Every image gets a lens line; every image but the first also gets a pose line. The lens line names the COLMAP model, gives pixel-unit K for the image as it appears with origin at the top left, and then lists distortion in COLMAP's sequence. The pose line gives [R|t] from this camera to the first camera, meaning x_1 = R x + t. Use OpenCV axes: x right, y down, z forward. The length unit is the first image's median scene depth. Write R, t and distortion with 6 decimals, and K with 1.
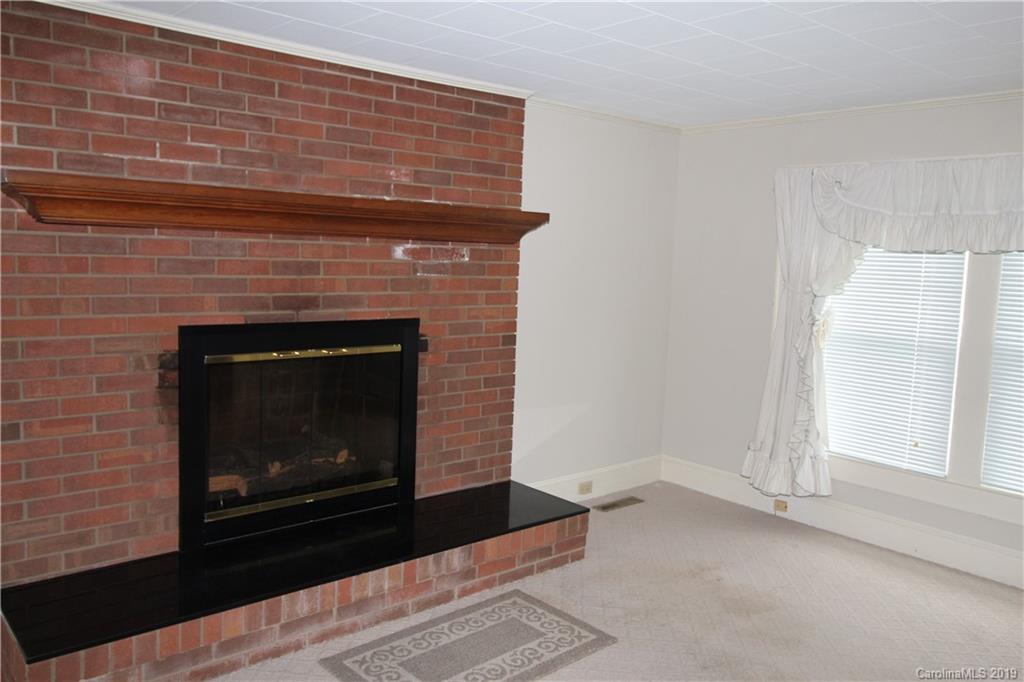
lens RADIAL K [[788.7, 0, 512.0], [0, 788.7, 341.0], [0, 0, 1]] dist [0.009553, -0.001211]
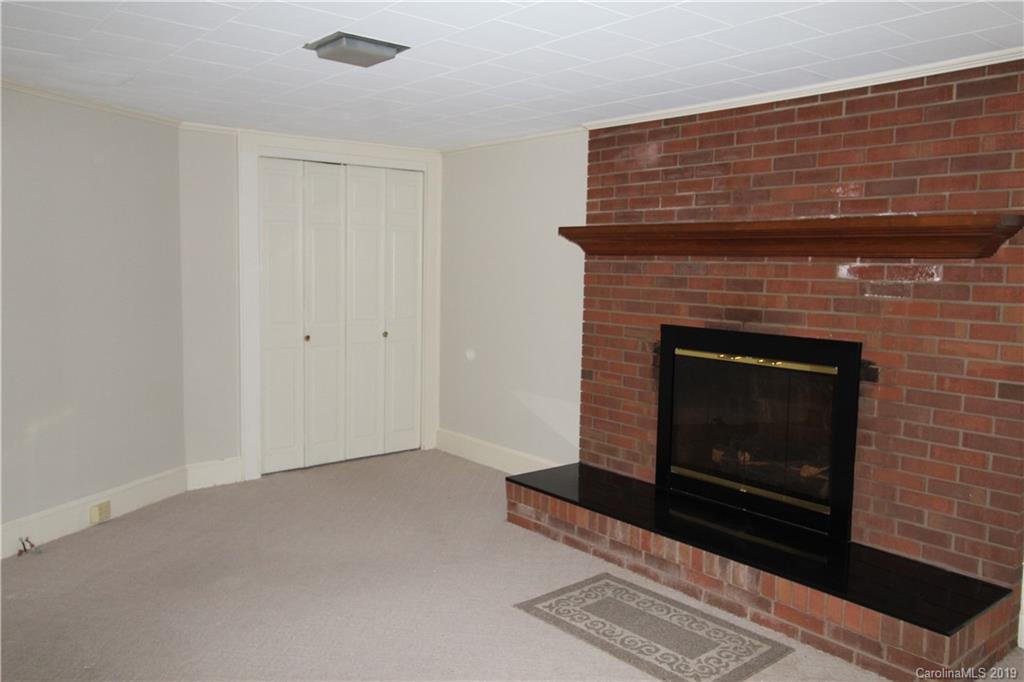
lens RADIAL K [[788.7, 0, 512.0], [0, 788.7, 341.0], [0, 0, 1]] dist [0.009553, -0.001211]
pose [[-0.012253, 0.065742, -0.997761, 0.886010], [-0.131975, 0.989001, 0.066786, -0.042758], [0.991177, 0.132498, -0.003442, 0.662512]]
